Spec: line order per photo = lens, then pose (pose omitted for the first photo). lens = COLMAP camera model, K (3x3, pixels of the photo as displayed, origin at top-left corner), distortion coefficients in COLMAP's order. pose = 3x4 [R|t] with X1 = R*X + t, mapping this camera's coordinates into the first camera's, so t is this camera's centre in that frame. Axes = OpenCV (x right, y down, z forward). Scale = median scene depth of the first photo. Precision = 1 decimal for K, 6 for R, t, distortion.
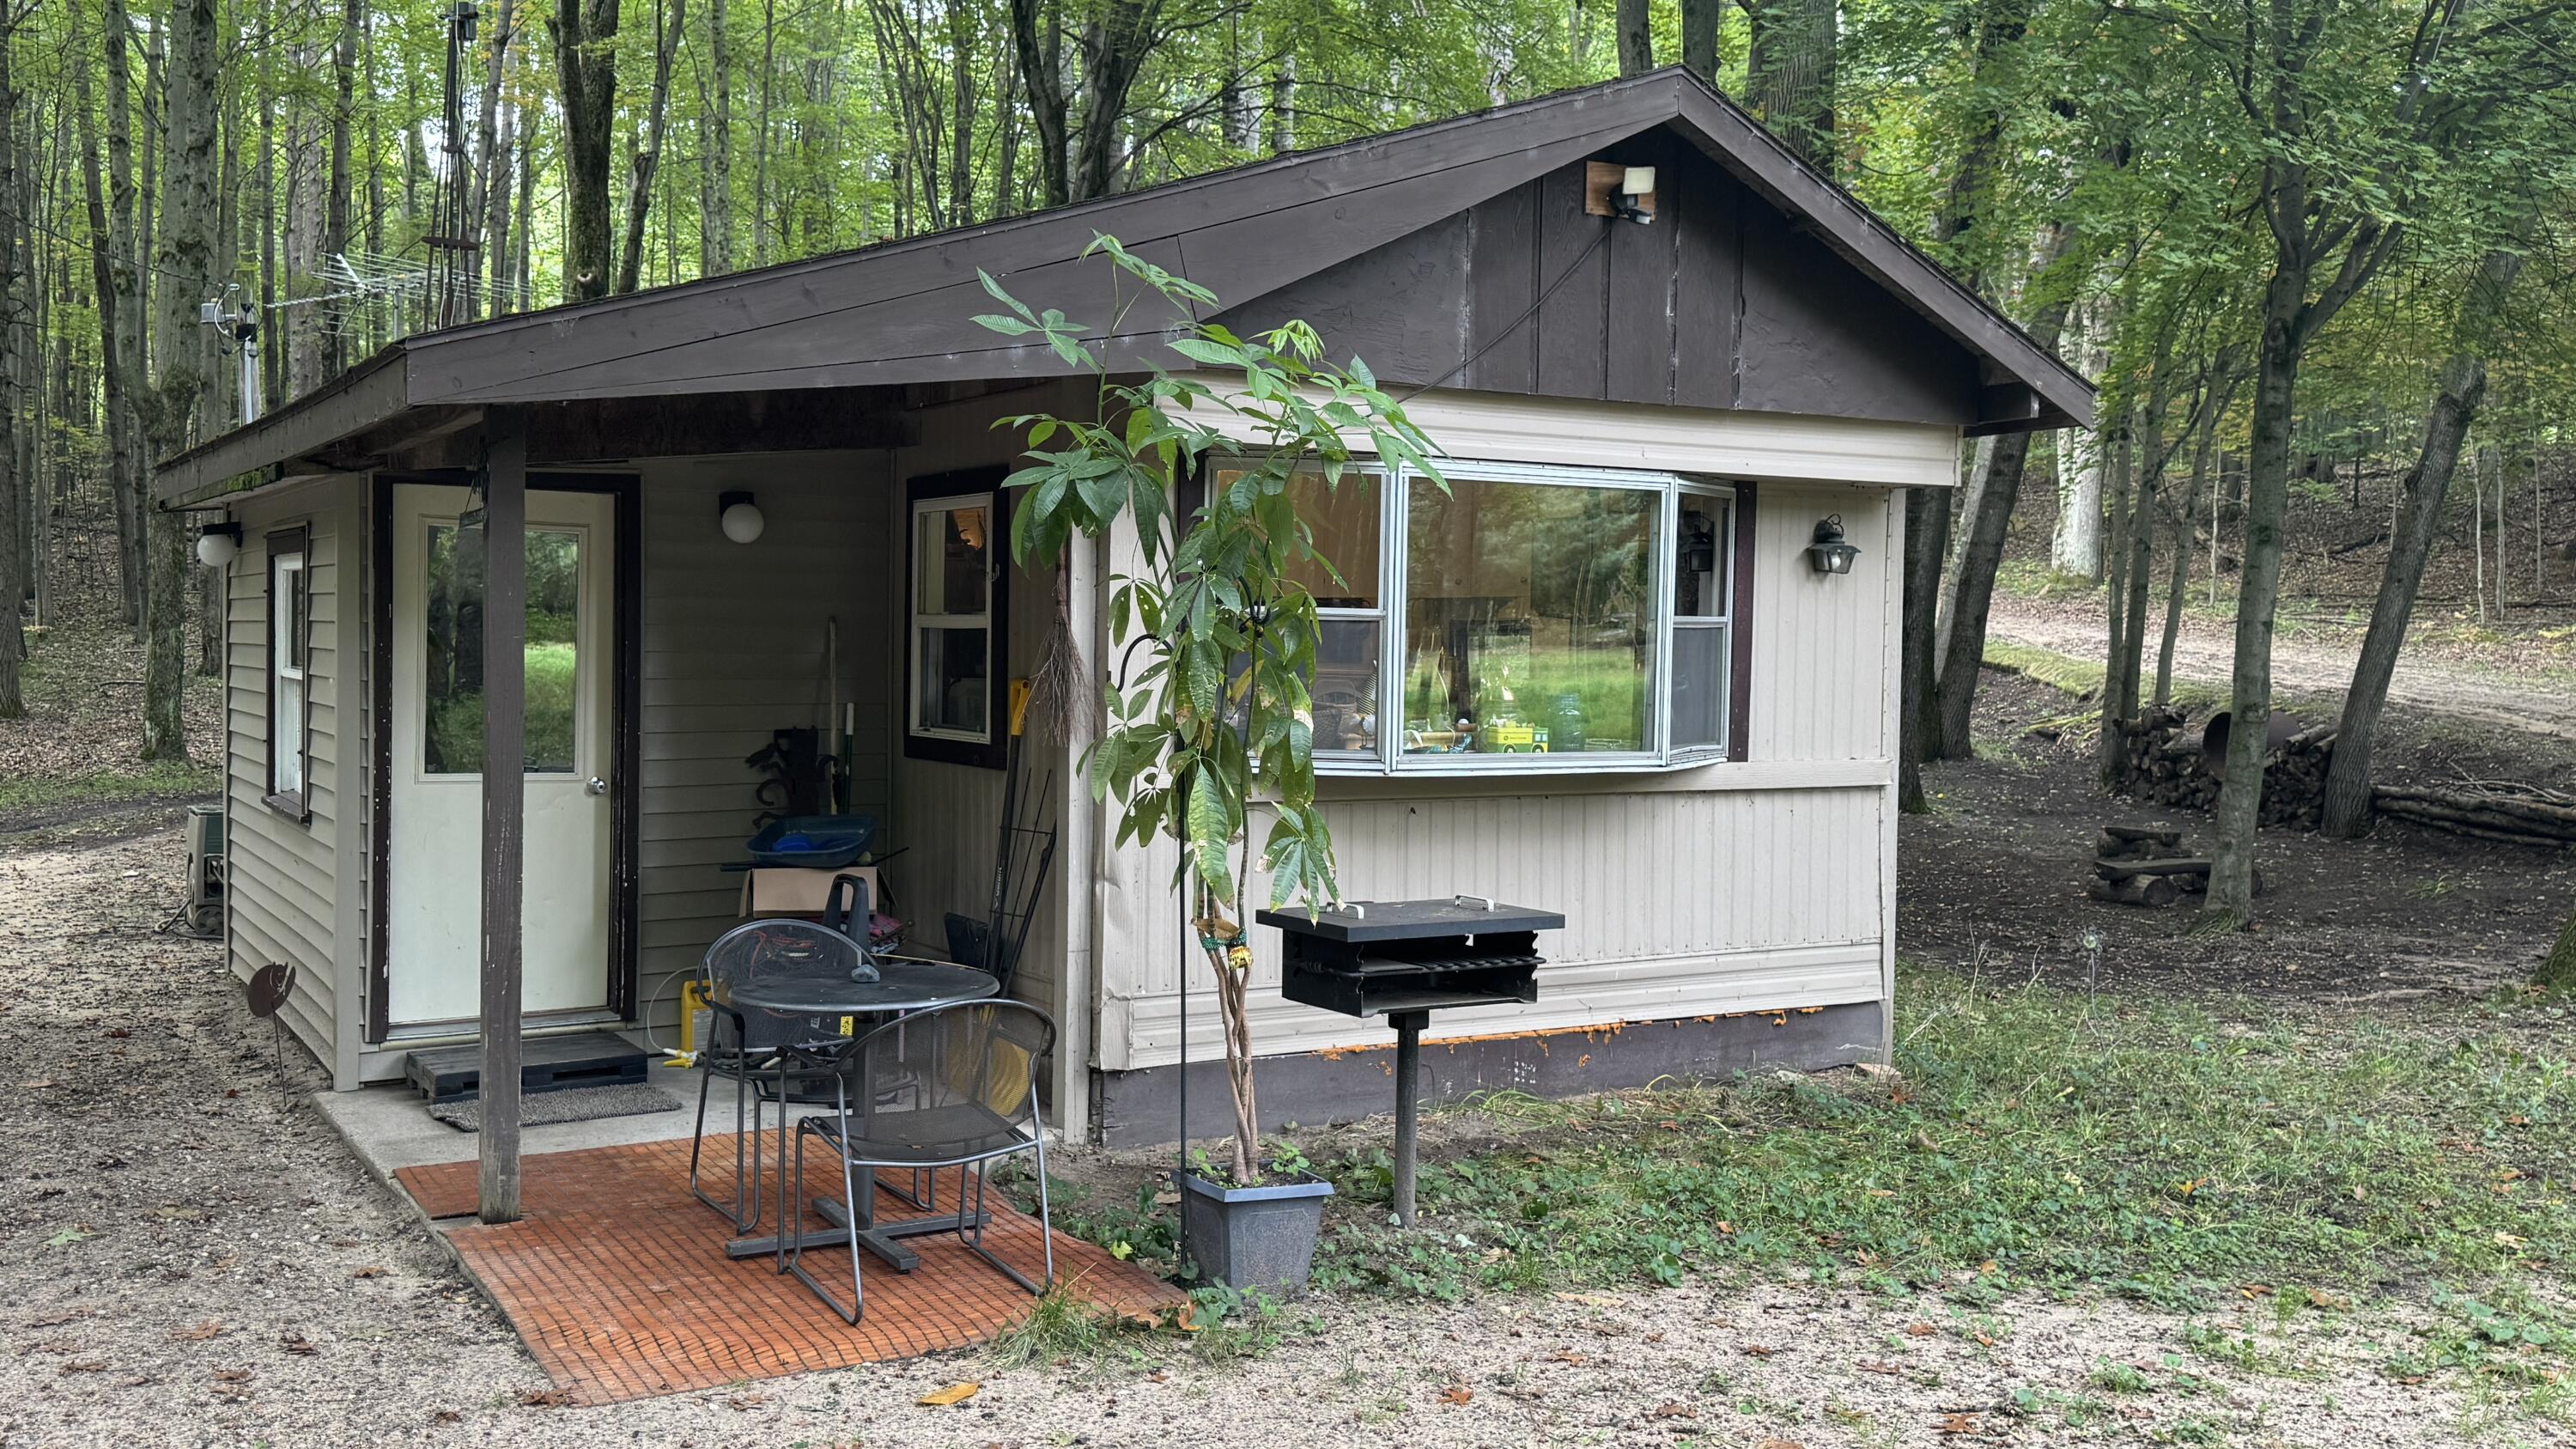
lens RADIAL K [[2275.6, 0, 1274.1], [0, 2275.6, 725.6], [0, 0, 1]] dist [0.094705, -0.154982]
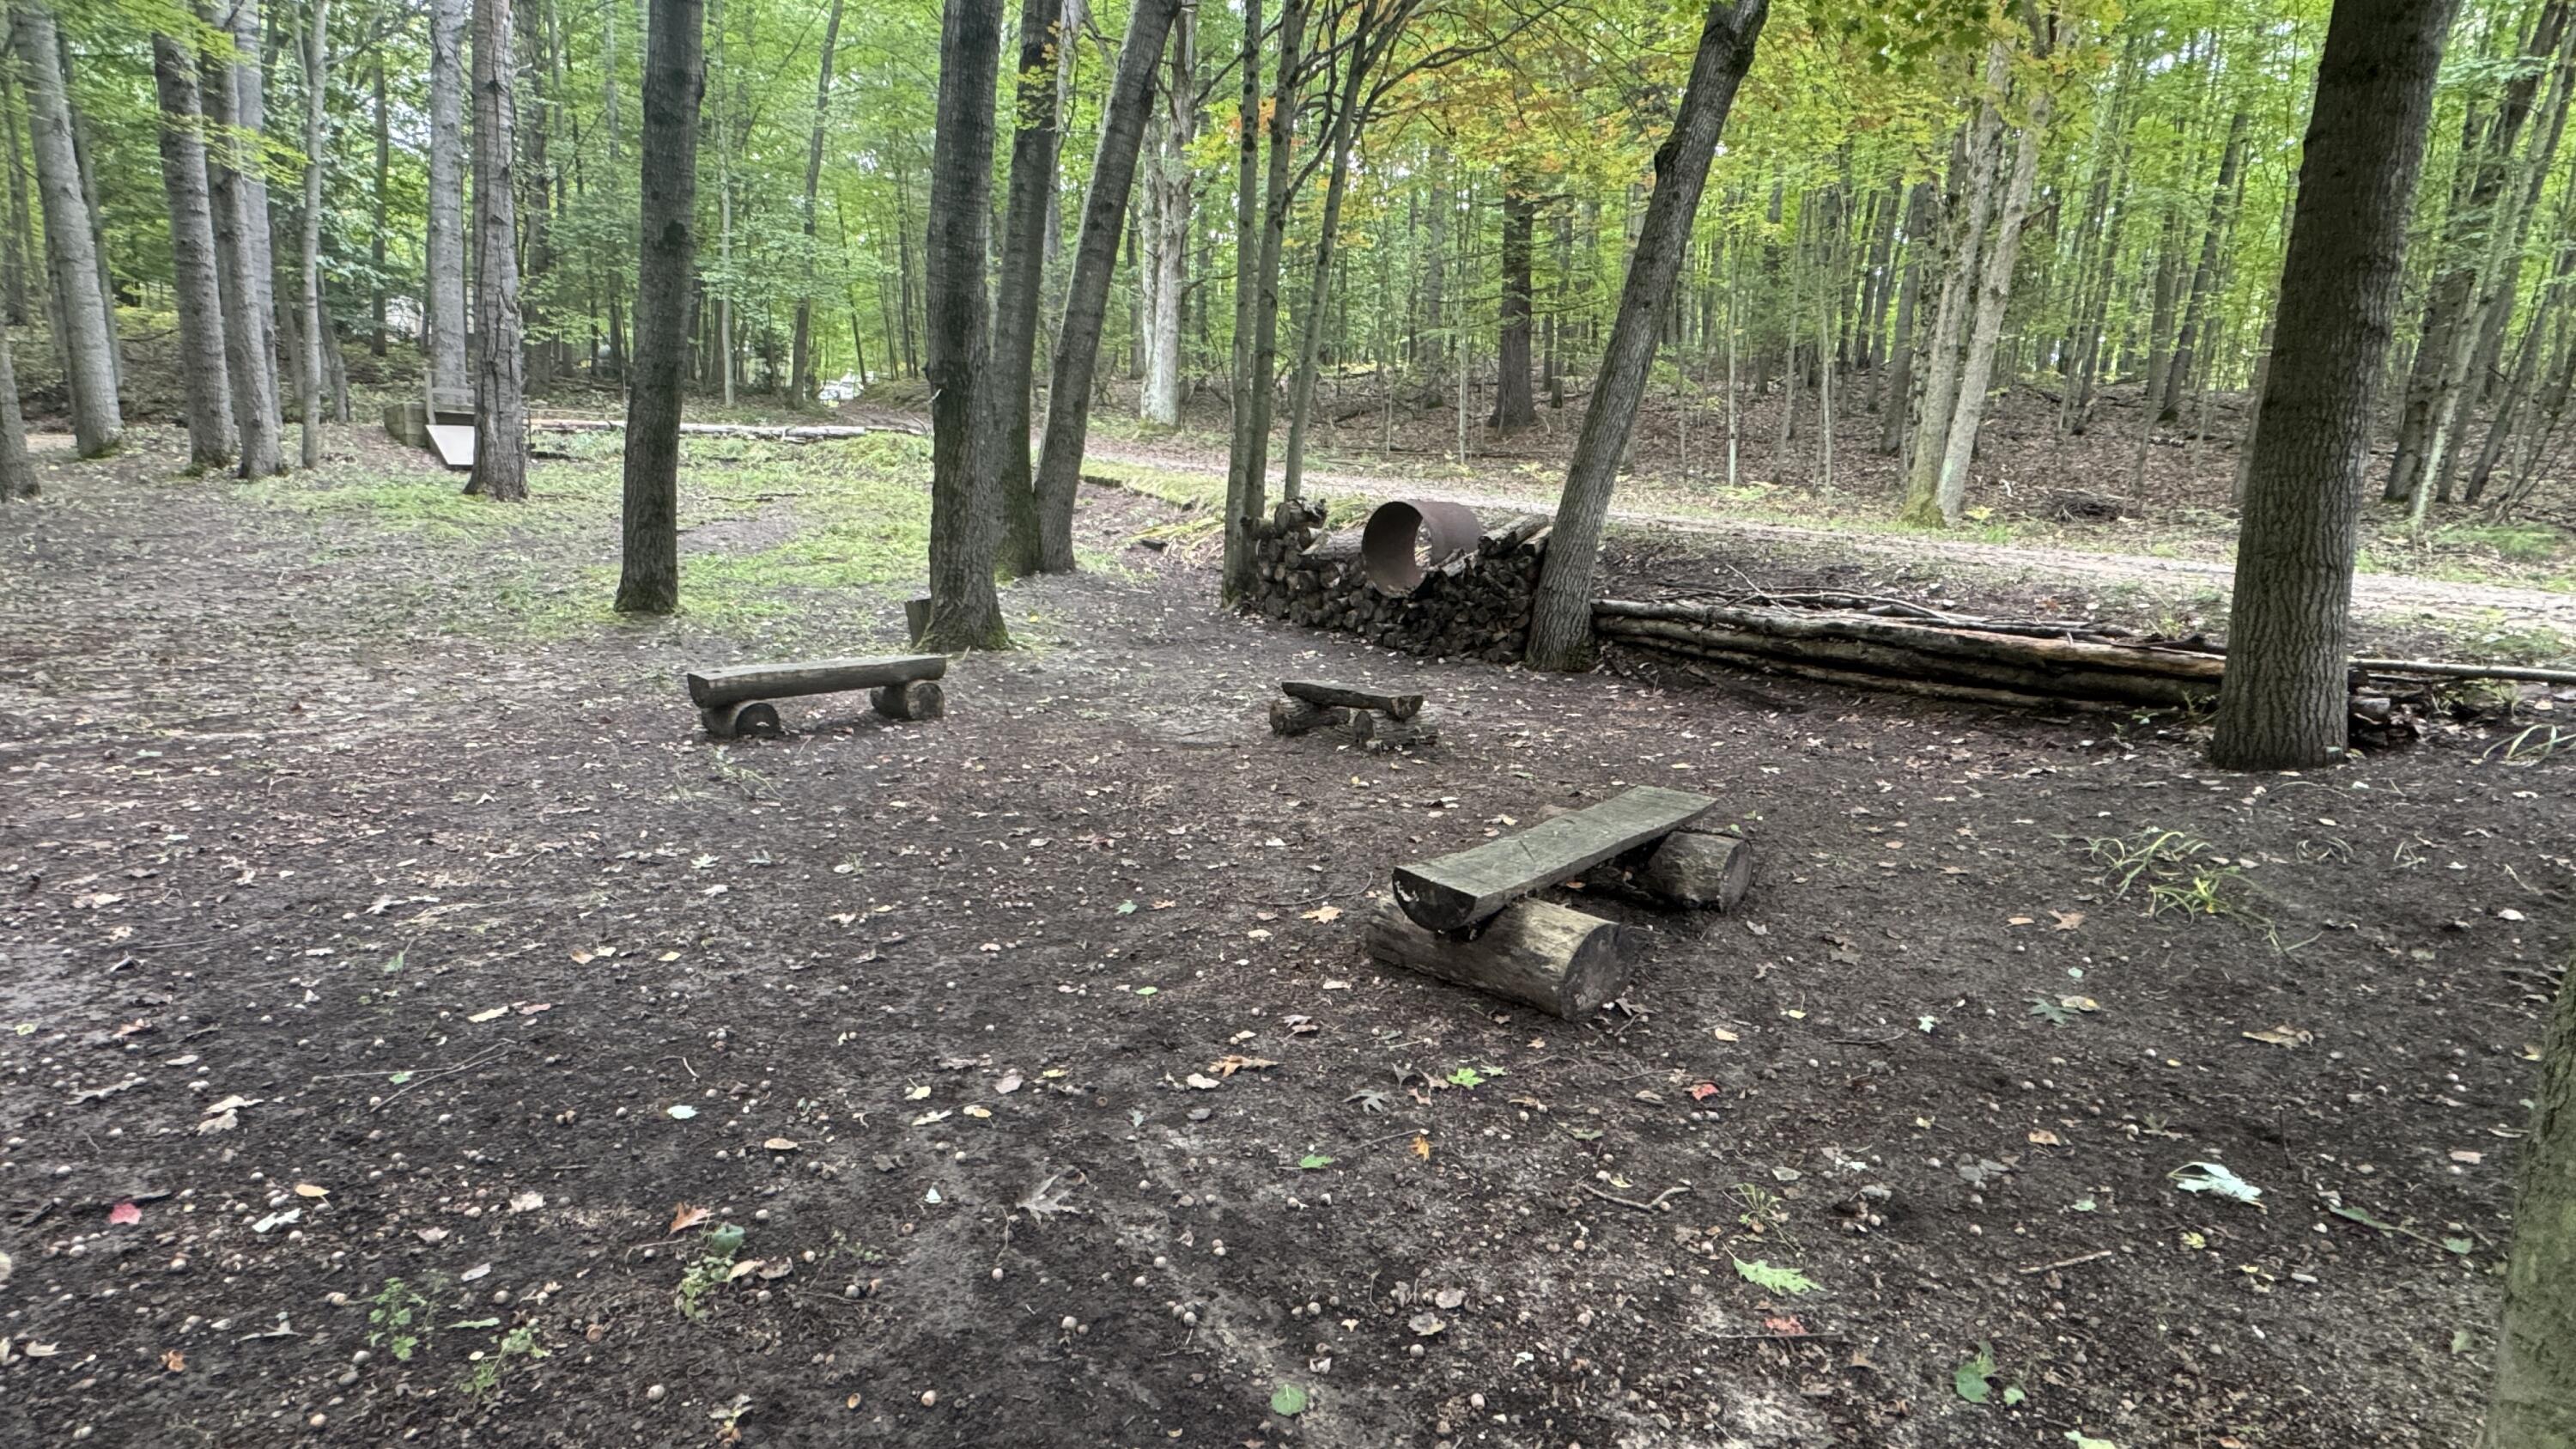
lens RADIAL K [[1309.7, 0, 1291.4], [0, 1309.7, 725.6], [0, 0, 1]] dist [0.002253, 0.000191]
pose [[0.901488, -0.060053, 0.428619, 0.536138], [0.005319, 0.991790, 0.127770, 0.031109], [-0.432772, -0.112903, 0.894405, 1.699340]]
